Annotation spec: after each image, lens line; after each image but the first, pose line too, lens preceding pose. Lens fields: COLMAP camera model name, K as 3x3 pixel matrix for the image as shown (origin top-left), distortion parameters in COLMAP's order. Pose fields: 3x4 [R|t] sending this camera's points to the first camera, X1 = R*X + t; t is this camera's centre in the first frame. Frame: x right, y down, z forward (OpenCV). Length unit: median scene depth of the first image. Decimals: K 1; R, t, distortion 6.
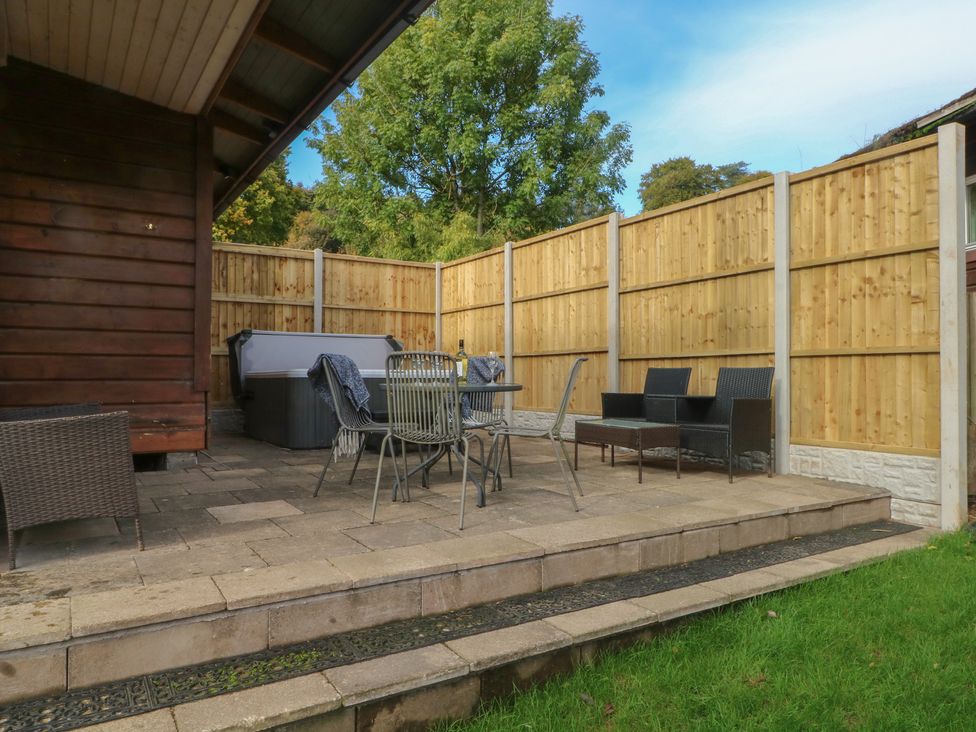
lens RADIAL K [[666.5, 0, 492.7], [0, 666.5, 368.1], [0, 0, 1]] dist [-0.005930, -0.002358]
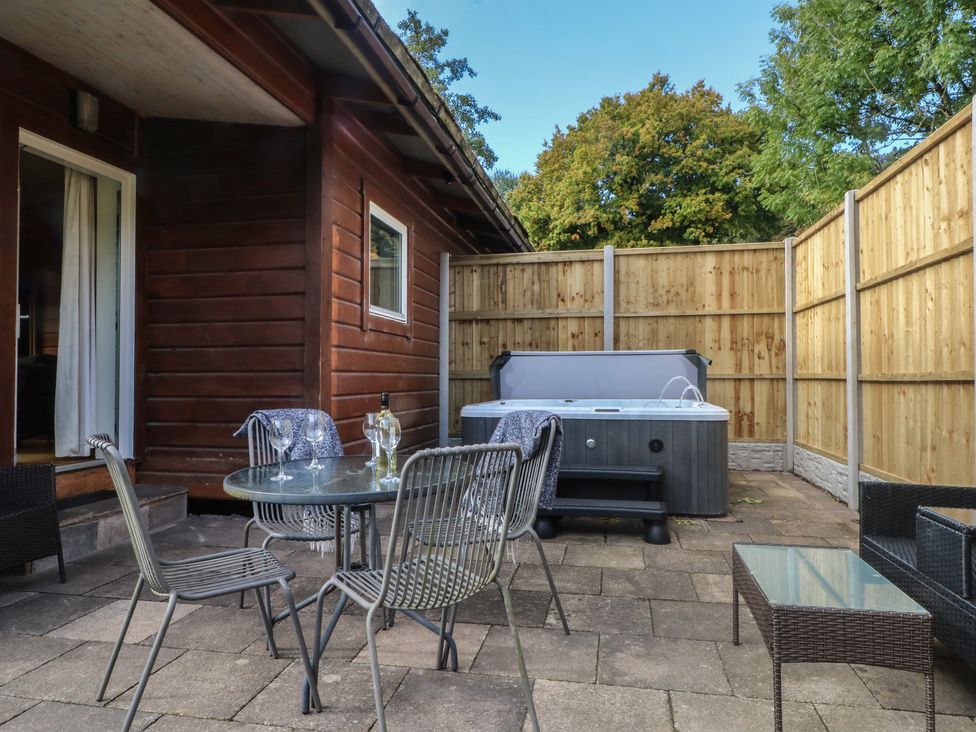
lens RADIAL K [[666.5, 0, 481.5], [0, 666.5, 383.6], [0, 0, 1]] dist [-0.005930, -0.002358]
pose [[0.704081, 0.006129, -0.710093, 0.203978], [0.013331, 0.999672, 0.021847, -0.030643], [0.709995, -0.024848, 0.703769, 0.314783]]
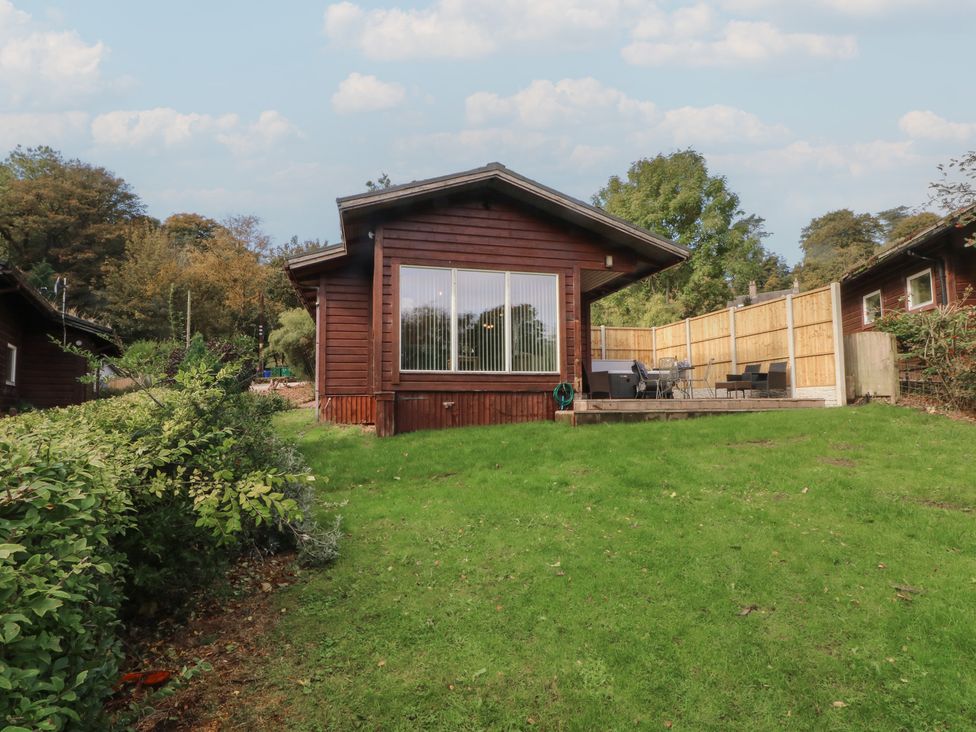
lens RADIAL K [[542.6, 0, 482.6], [0, 542.6, 368.5], [0, 0, 1]] dist [0.007269, -0.011625]
pose [[0.944566, -0.034149, -0.326541, -0.038321], [0.014681, 0.997974, -0.061898, 0.090511], [0.327994, 0.053673, 0.943154, -0.969218]]
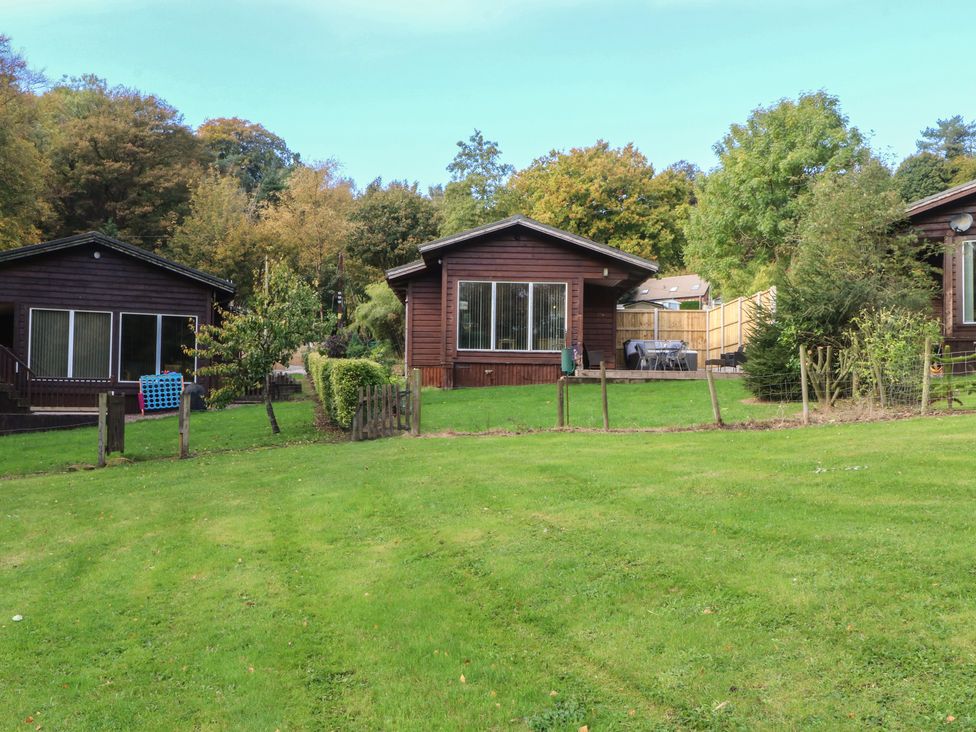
lens RADIAL K [[1002.8, 0, 481.4], [0, 1002.8, 374.3], [0, 0, 1]] dist [0.075243, 0.000000]
pose [[0.851660, -0.012373, -0.523949, 1.218136], [-0.004202, 0.999528, -0.030434, 0.203710], [0.524079, 0.028121, 0.851206, -2.711349]]
